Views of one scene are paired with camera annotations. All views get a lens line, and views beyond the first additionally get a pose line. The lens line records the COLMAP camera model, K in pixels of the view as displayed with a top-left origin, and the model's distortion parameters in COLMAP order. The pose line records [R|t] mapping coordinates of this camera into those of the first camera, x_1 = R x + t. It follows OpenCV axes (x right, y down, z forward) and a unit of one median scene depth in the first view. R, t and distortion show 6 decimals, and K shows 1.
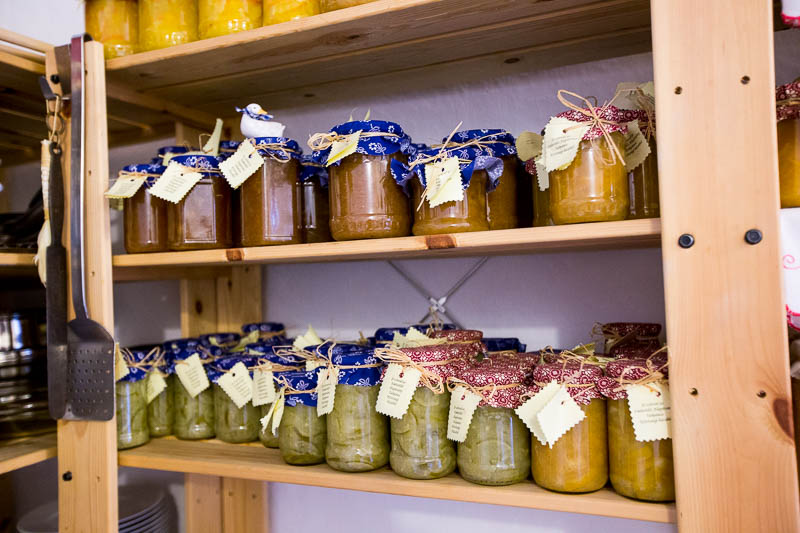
lens RADIAL K [[652.6, 0, 403.1], [0, 652.6, 272.2], [0, 0, 1]] dist [0.001944, 0.002357]
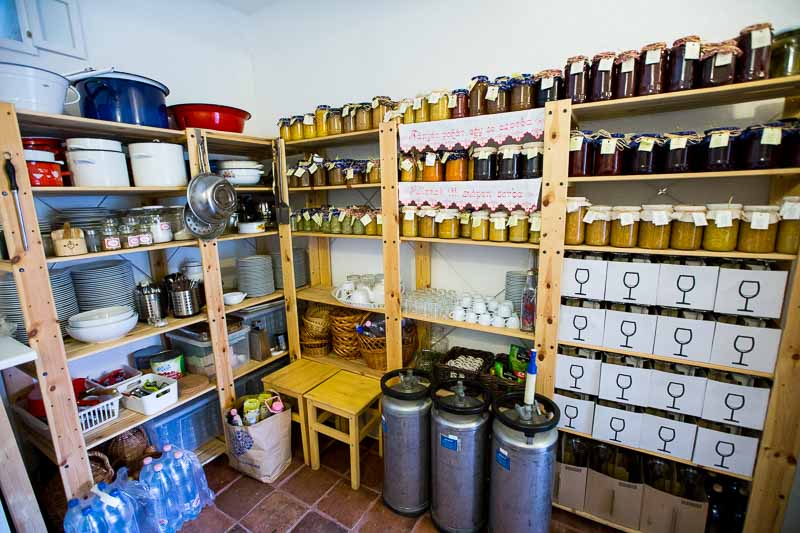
lens RADIAL K [[368.4, 0, 393.1], [0, 368.4, 265.4], [0, 0, 1]] dist [-0.029091, 0.005980]
pose [[0.986757, 0.040910, -0.156964, 0.717846], [-0.008107, 0.978902, 0.204168, -0.027813], [0.162005, -0.200191, 0.966270, -1.494969]]
